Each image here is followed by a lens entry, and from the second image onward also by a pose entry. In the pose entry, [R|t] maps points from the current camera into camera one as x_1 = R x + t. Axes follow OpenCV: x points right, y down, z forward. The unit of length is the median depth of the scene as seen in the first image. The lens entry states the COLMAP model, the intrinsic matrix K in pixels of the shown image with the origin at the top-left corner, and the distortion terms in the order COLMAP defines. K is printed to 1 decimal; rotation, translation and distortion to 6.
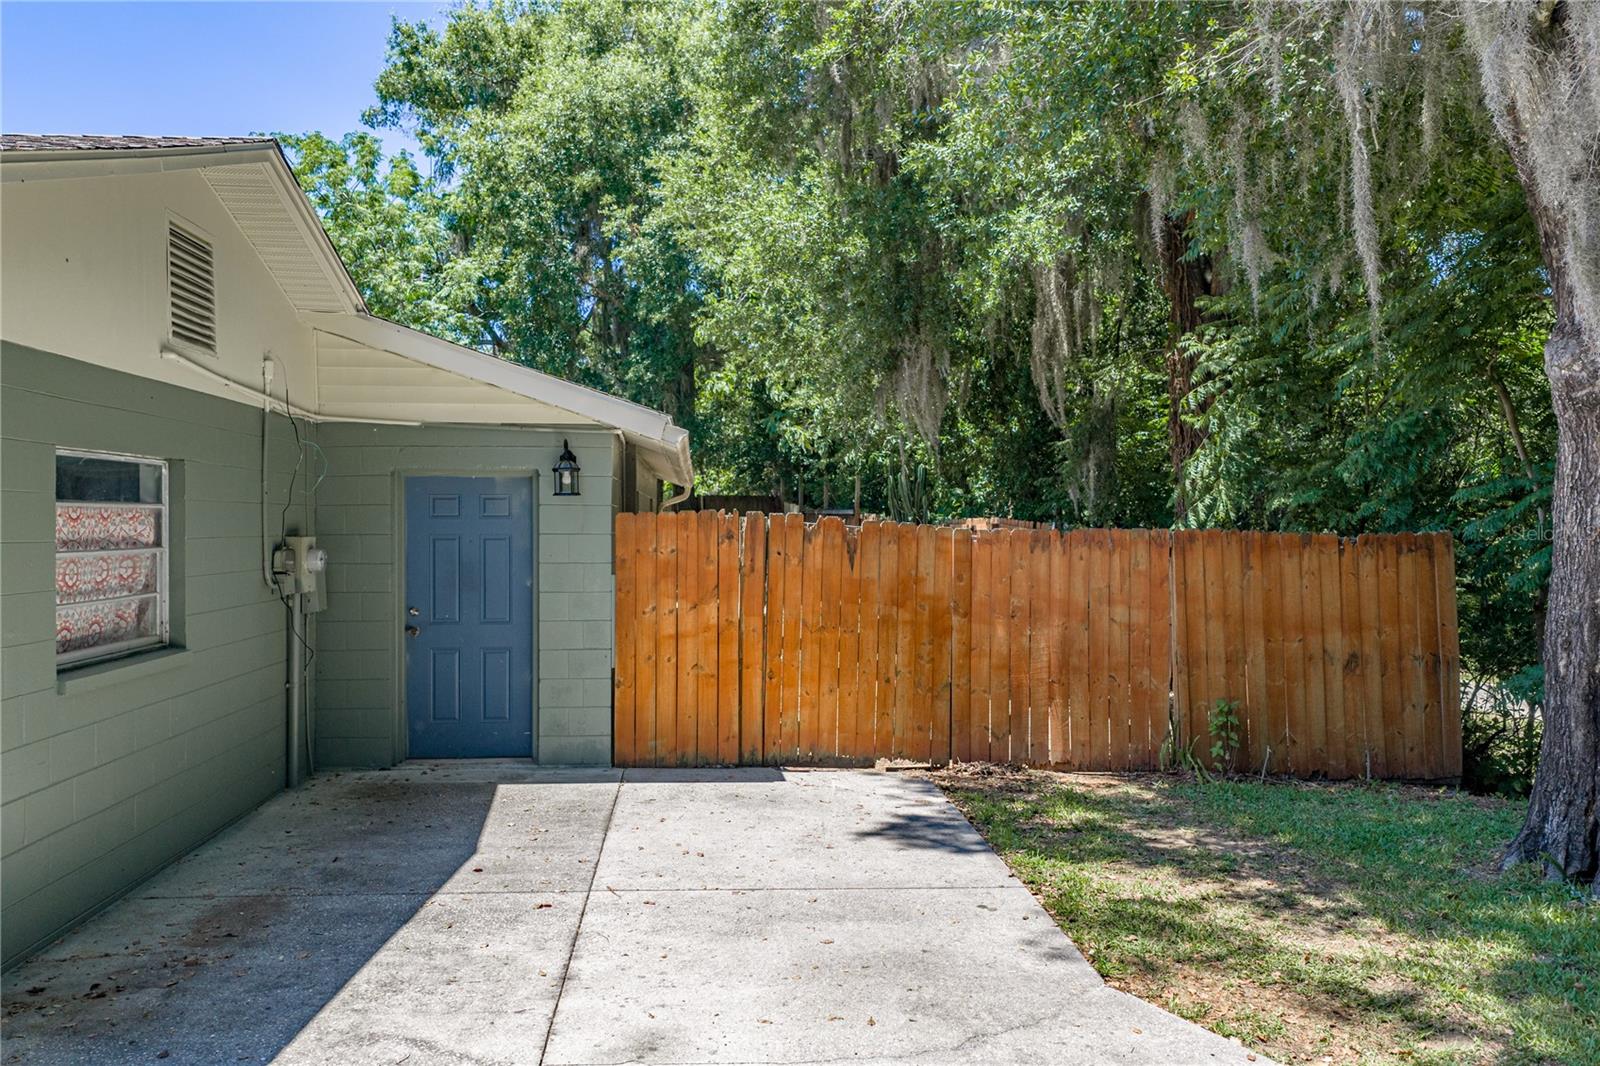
lens RADIAL K [[1329.9, 0, 803.2], [0, 1329.9, 537.4], [0, 0, 1]] dist [0.053083, -0.049277]
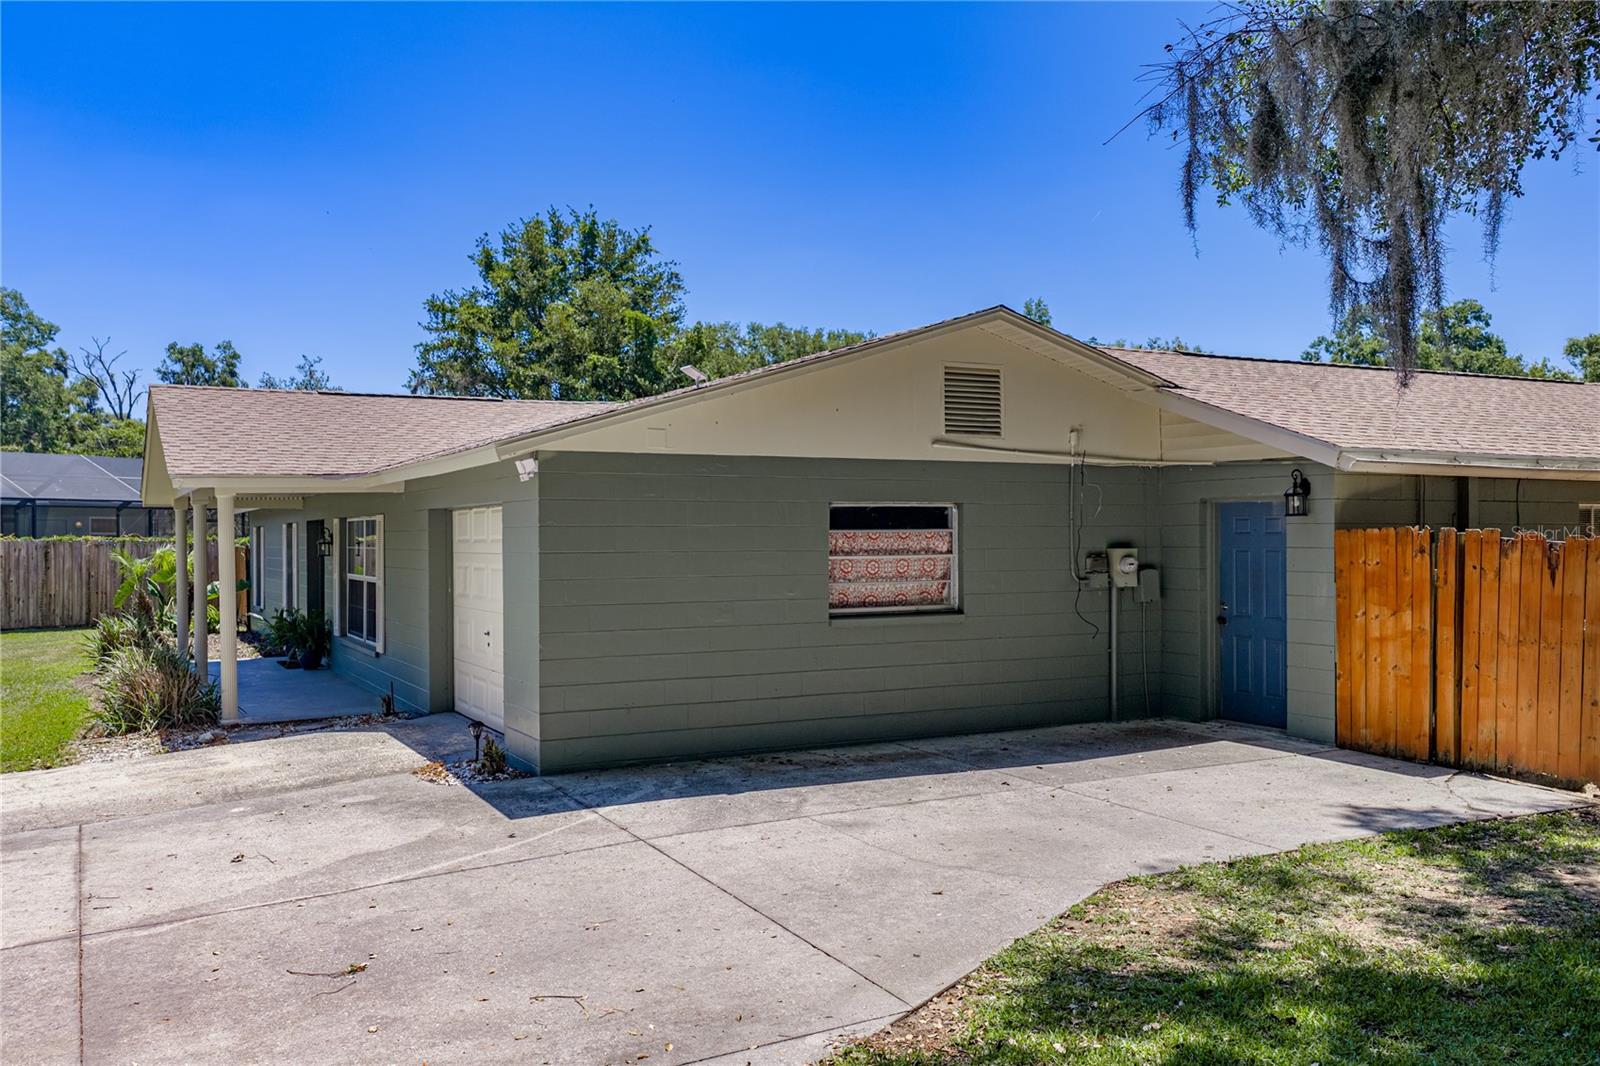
lens RADIAL K [[1320.6, 0, 793.0], [0, 1320.6, 540.4], [0, 0, 1]] dist [0.058922, -0.066954]
pose [[0.420938, 0.000728, -0.907089, 0.716951], [-0.005423, 0.999984, -0.001714, -0.004467], [0.907073, 0.005640, 0.420935, 0.075891]]
